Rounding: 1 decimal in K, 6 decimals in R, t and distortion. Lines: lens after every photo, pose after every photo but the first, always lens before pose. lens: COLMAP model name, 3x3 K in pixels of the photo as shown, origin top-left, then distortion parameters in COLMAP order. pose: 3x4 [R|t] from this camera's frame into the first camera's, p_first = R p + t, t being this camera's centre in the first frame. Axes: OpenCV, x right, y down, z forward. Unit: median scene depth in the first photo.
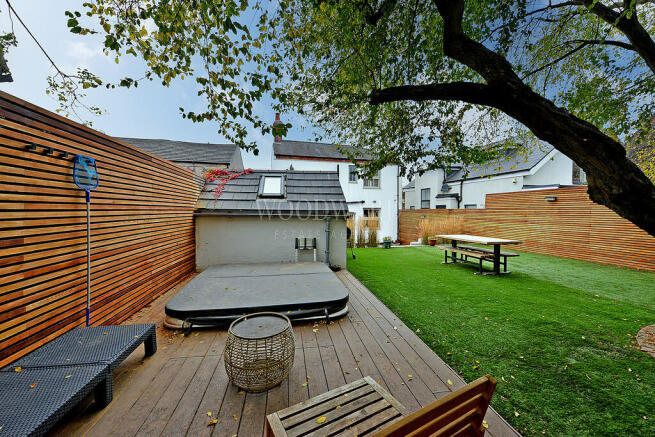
lens RADIAL K [[261.9, 0, 327.5], [0, 261.9, 218.5], [0, 0, 1]] dist [-0.003099, -0.000333]
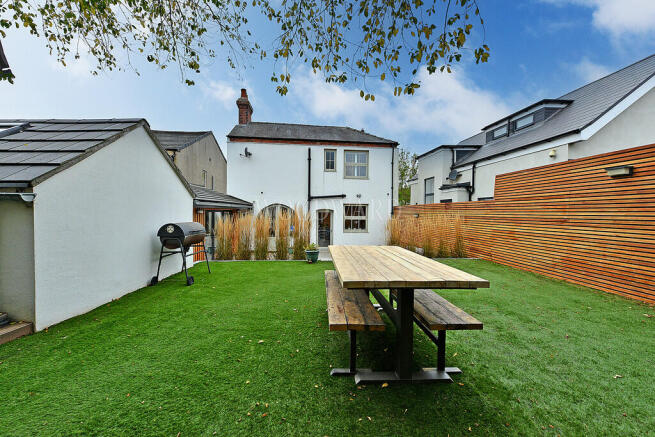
lens RADIAL K [[266.5, 0, 327.5], [0, 266.5, 218.5], [0, 0, 1]] dist [0.015108, -0.000110]
pose [[0.991190, 0.006694, -0.132280, 0.209377], [-0.007240, 0.999967, -0.003644, 0.005989], [0.132251, 0.004570, 0.991206, 0.234952]]
